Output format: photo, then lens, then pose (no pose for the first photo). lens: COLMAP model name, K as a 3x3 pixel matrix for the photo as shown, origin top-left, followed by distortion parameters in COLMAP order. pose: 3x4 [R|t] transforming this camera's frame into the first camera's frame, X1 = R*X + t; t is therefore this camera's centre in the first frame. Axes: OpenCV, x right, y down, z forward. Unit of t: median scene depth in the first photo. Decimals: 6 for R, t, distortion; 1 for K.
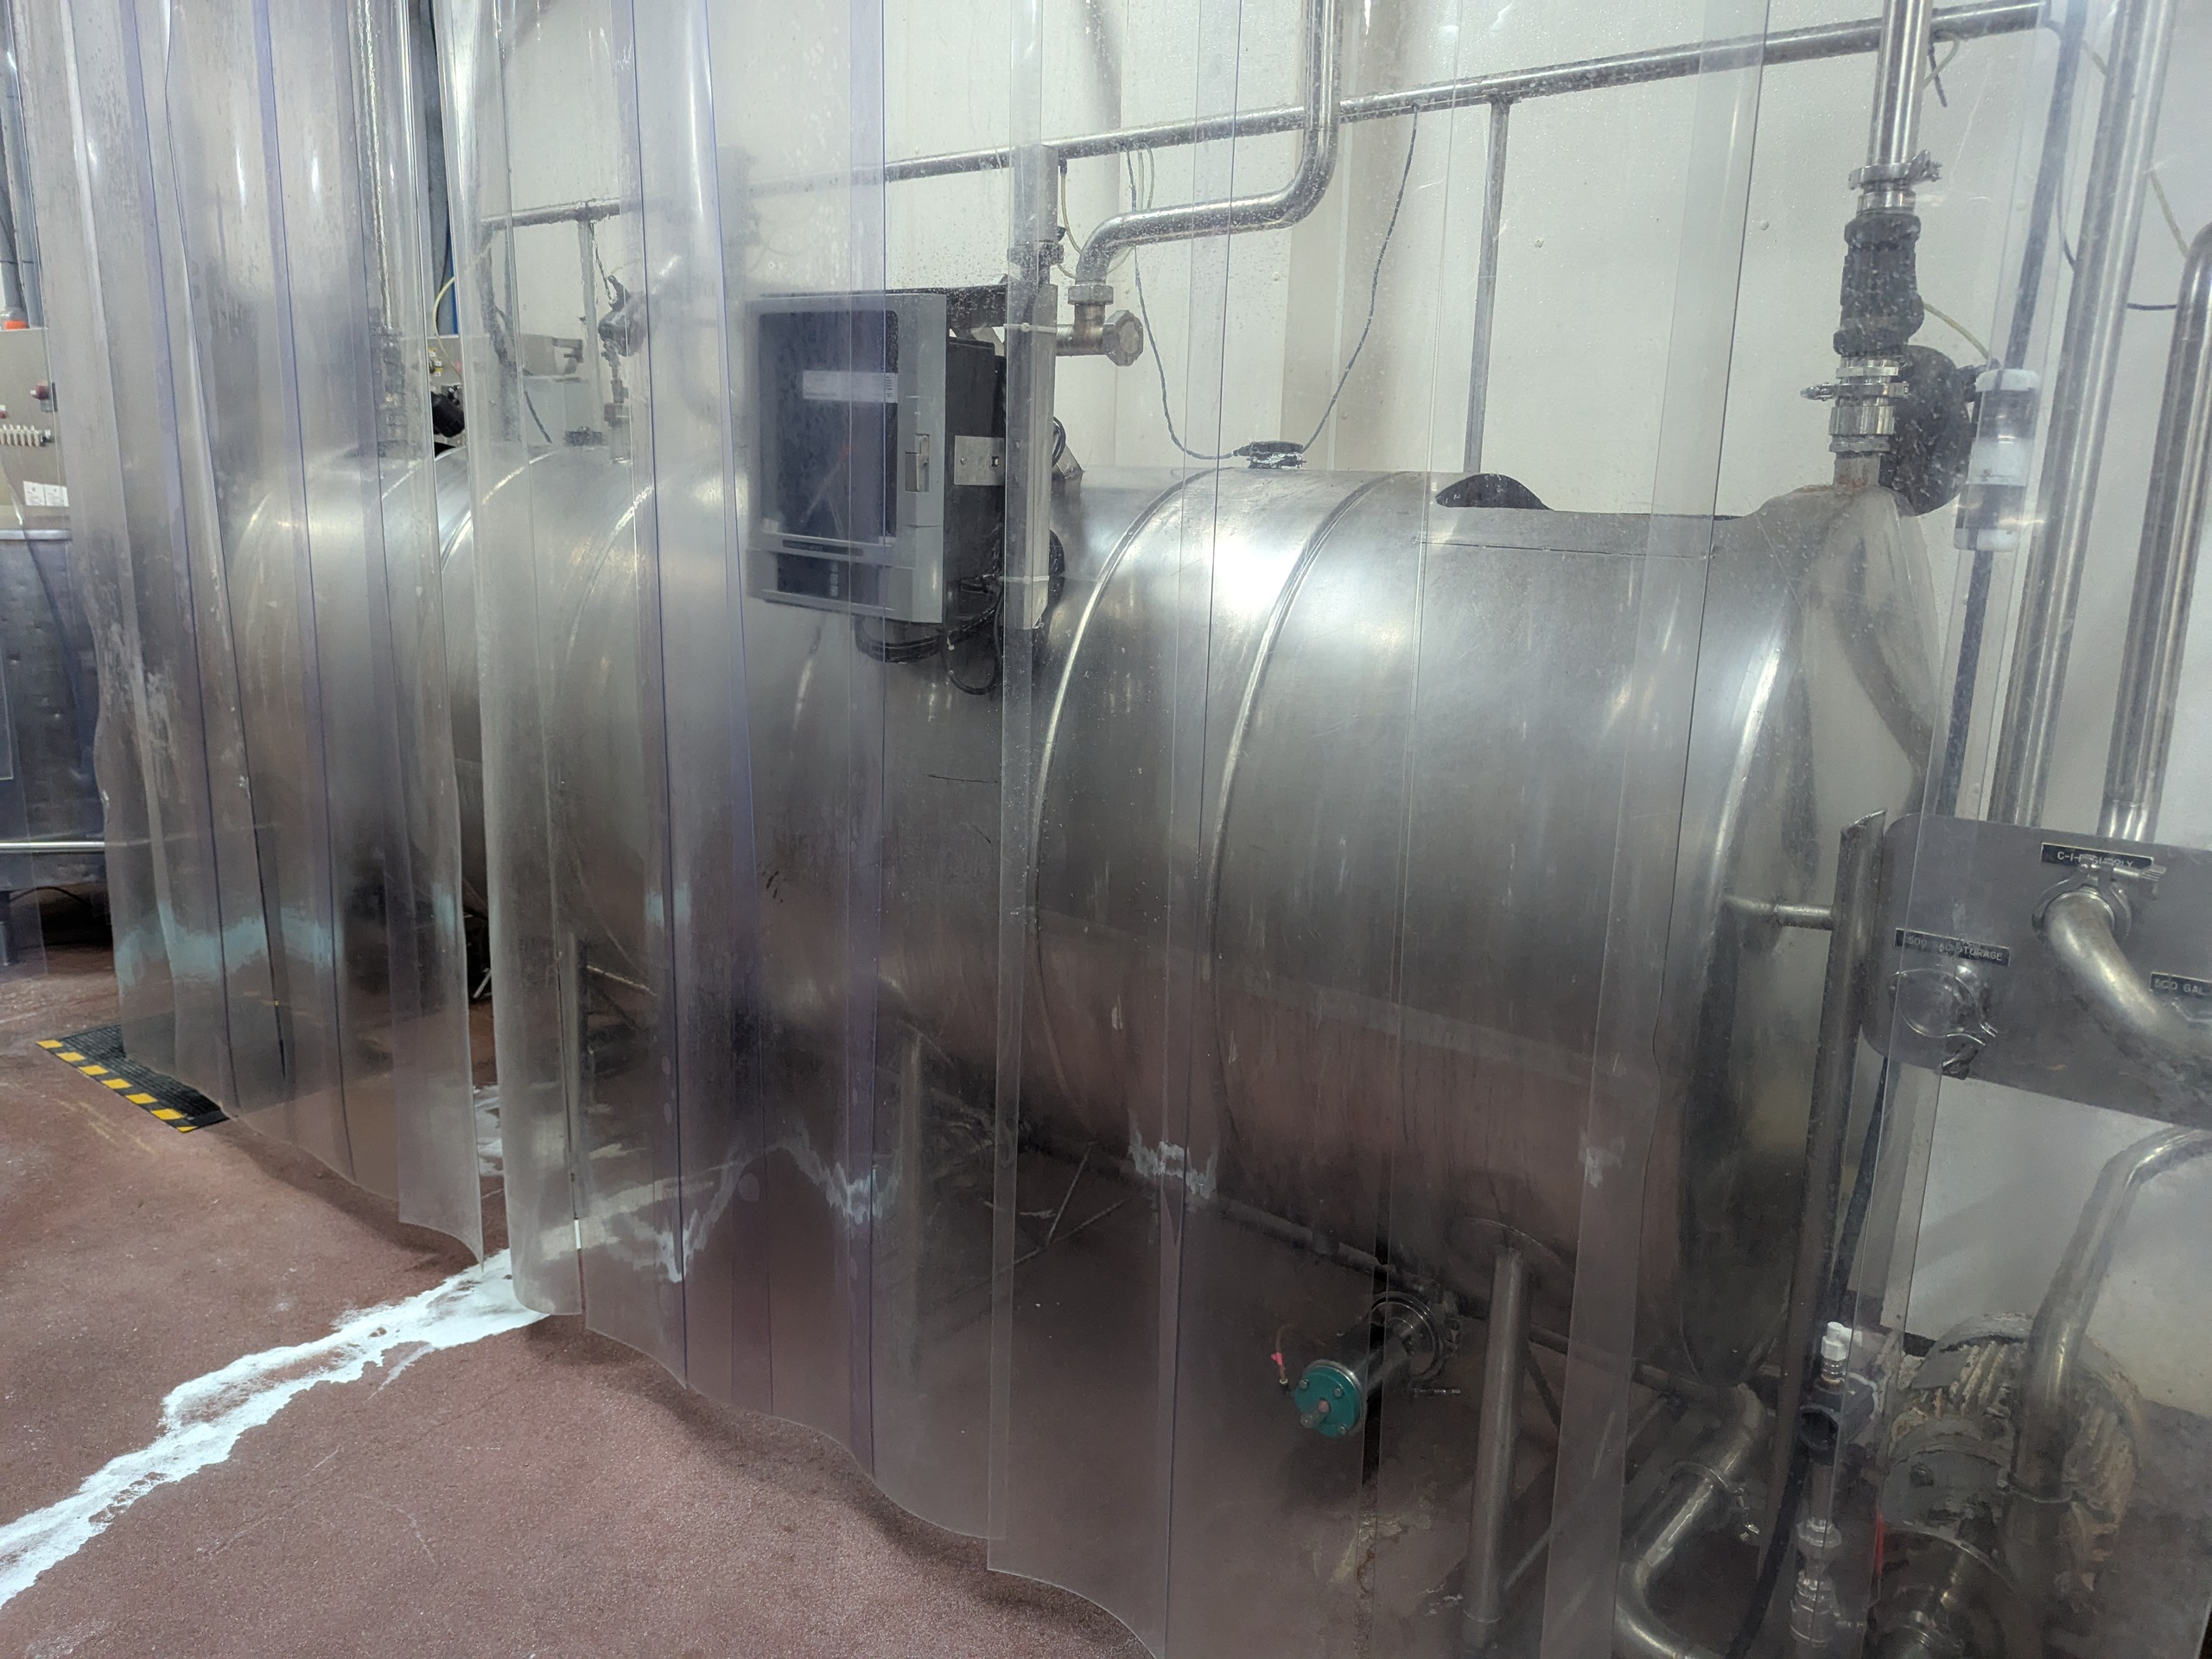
lens RADIAL K [[1634.2, 0, 1044.4], [0, 1634.2, 826.8], [0, 0, 1]] dist [-0.005142, -0.006859]
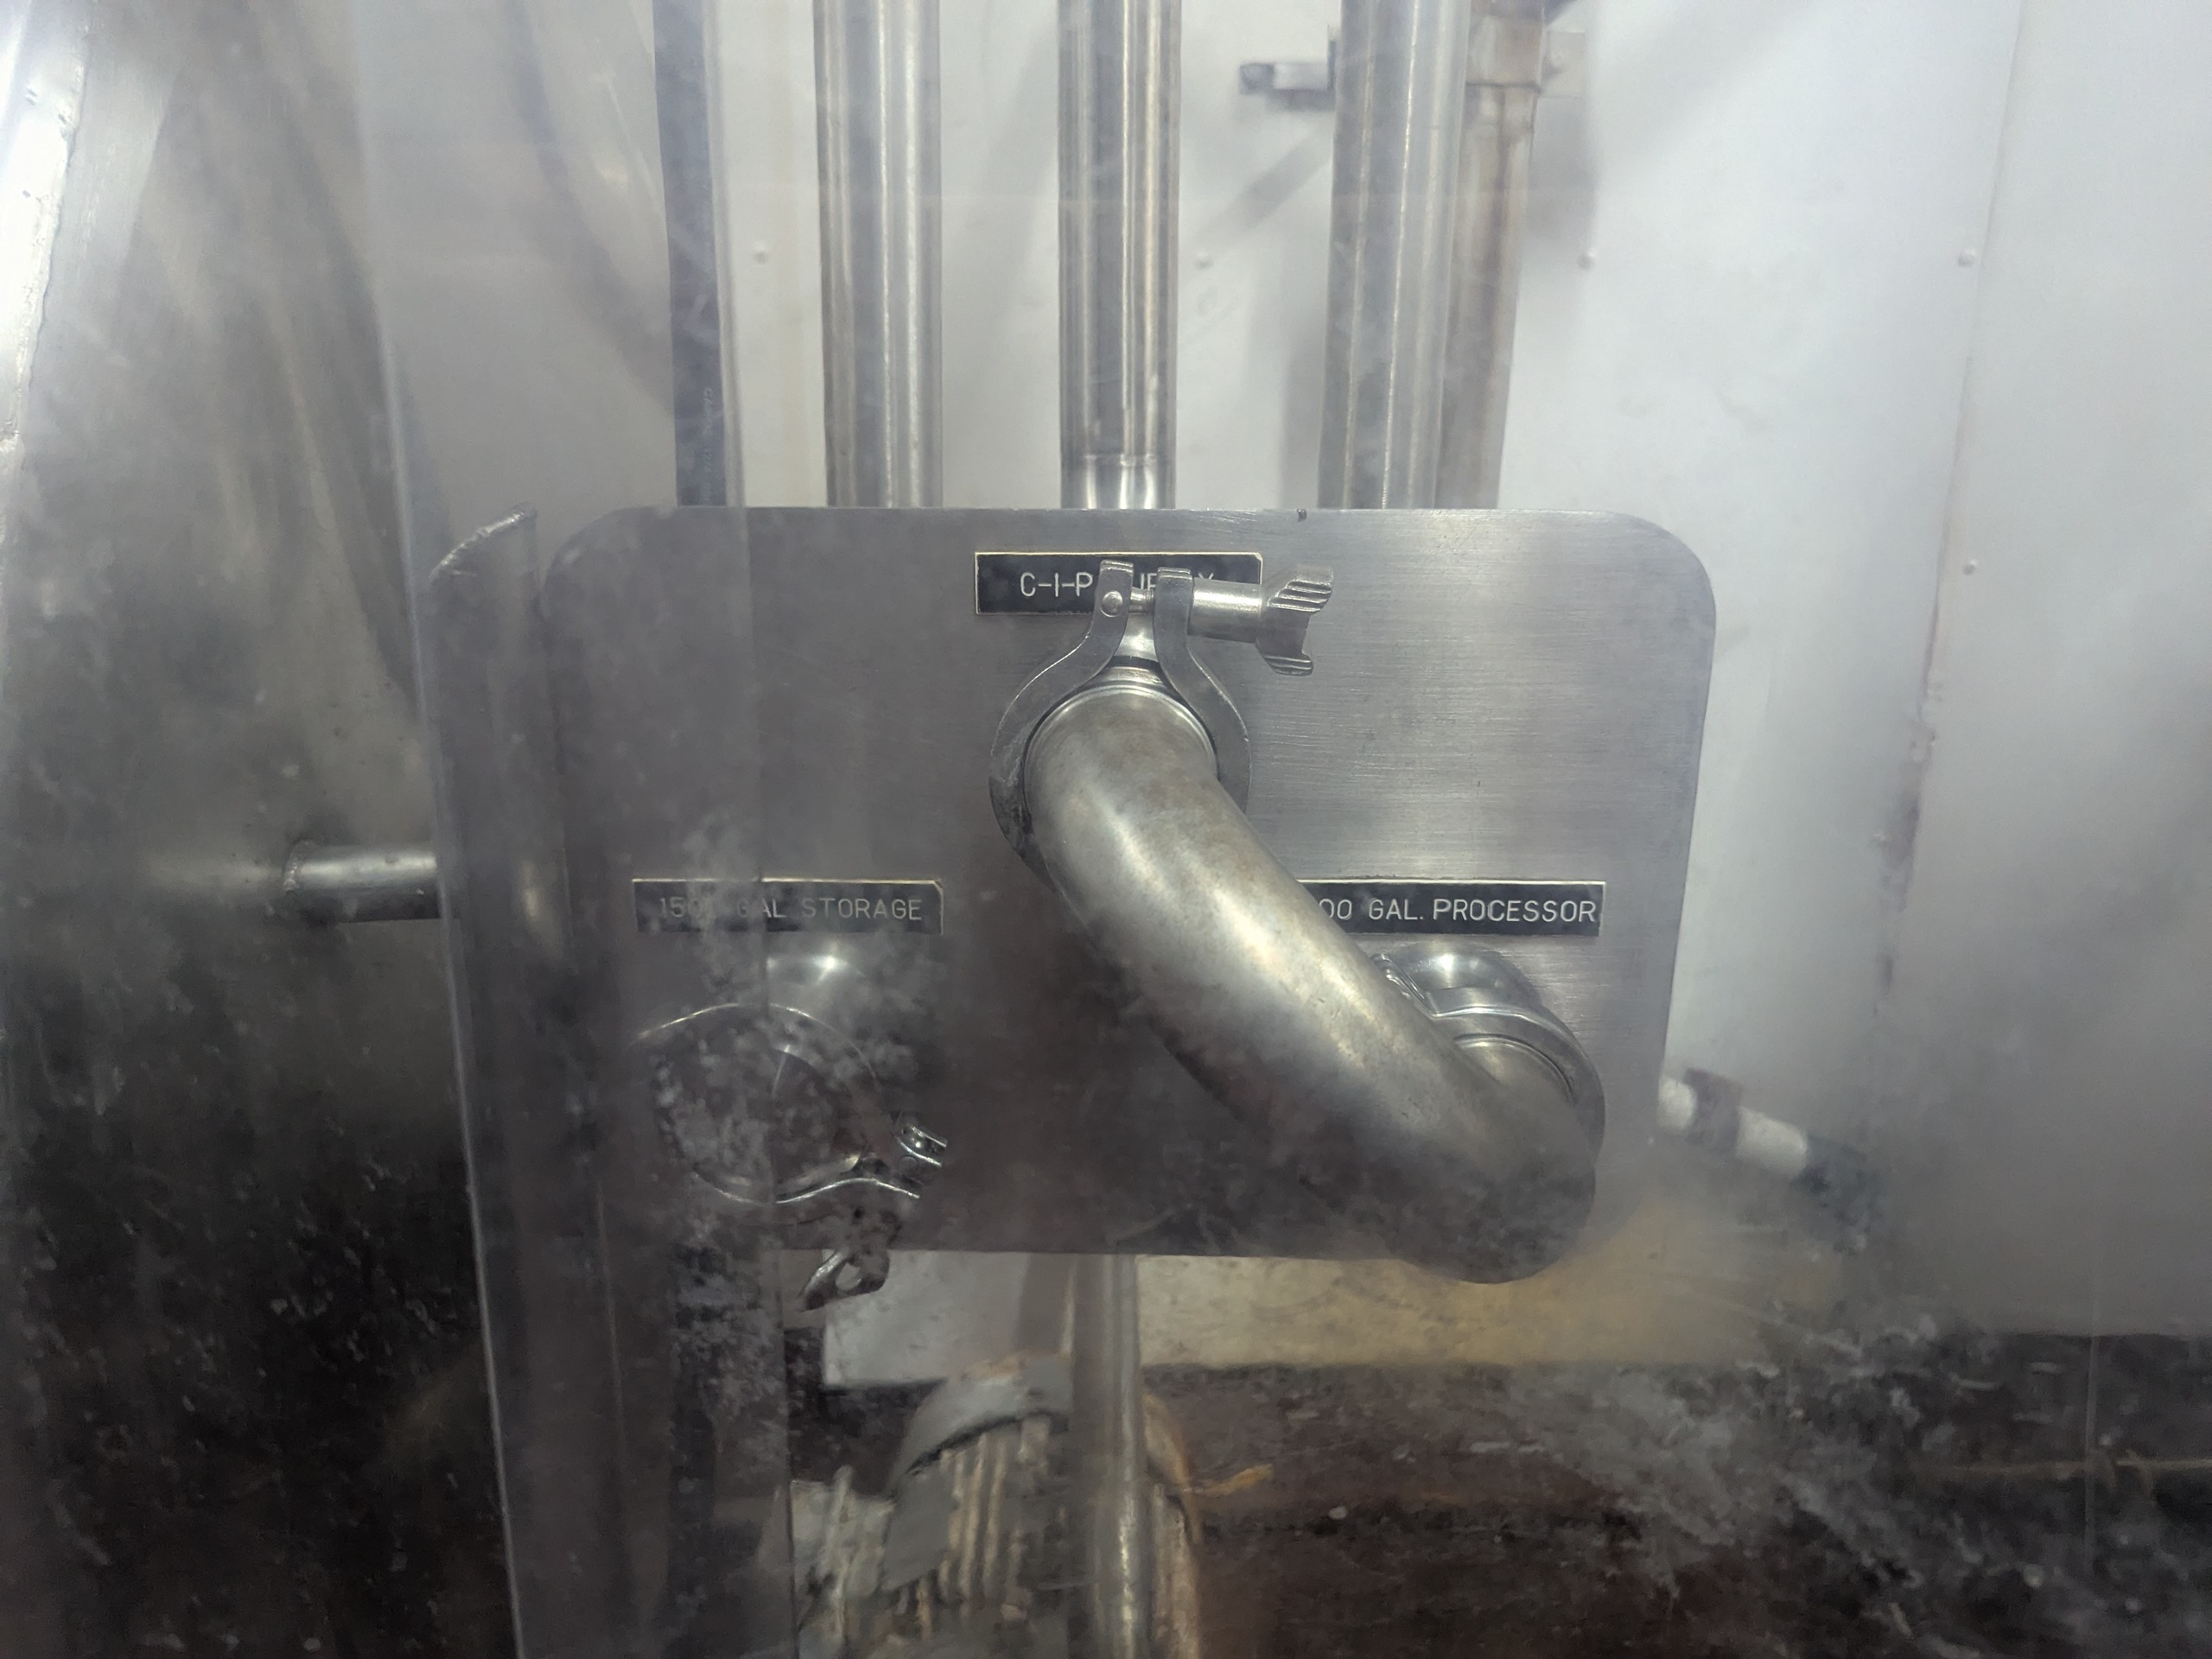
lens RADIAL K [[1634.2, 0, 1044.4], [0, 1634.2, 826.8], [0, 0, 1]] dist [-0.005142, -0.006859]
pose [[0.792968, -0.187036, 0.579844, 0.411349], [0.143130, 0.982266, 0.121105, 0.025196], [-0.592213, -0.013040, 0.805676, 0.705658]]
